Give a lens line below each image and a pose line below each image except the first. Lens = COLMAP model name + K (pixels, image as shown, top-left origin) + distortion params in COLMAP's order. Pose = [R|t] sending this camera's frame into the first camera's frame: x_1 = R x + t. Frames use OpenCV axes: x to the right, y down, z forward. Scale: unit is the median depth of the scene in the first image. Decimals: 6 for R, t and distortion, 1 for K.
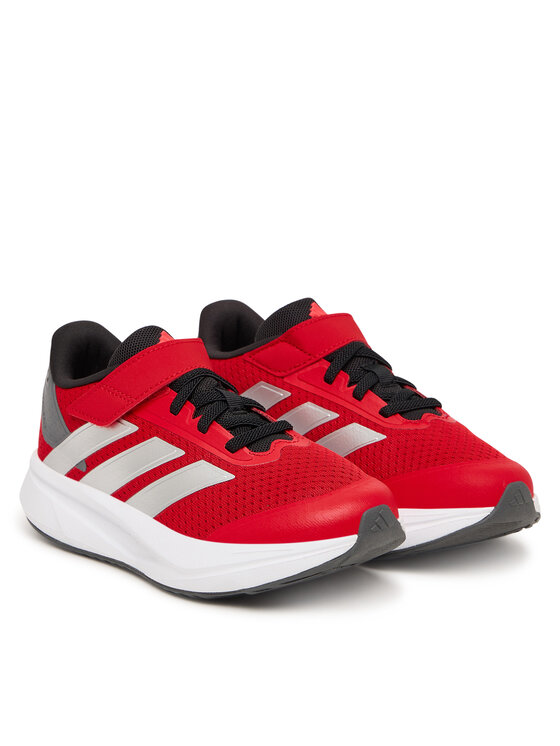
lens RADIAL K [[2176.6, 0, 279.9], [0, 2176.6, 373.0], [0, 0, 1]] dist [-0.090253, 0.000000]
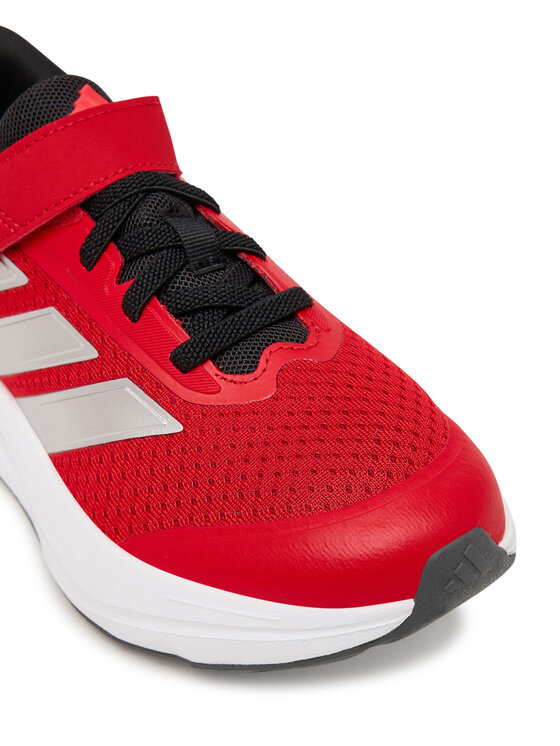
lens RADIAL K [[1110.9, 0, 281.4], [0, 1110.9, 374.5], [0, 0, 1]] dist [-0.101317, 0.000000]
pose [[0.995775, 0.061181, -0.068474, 0.018153], [-0.030572, 0.924050, 0.381047, -0.060333], [0.086586, -0.377344, 0.922016, 0.751457]]
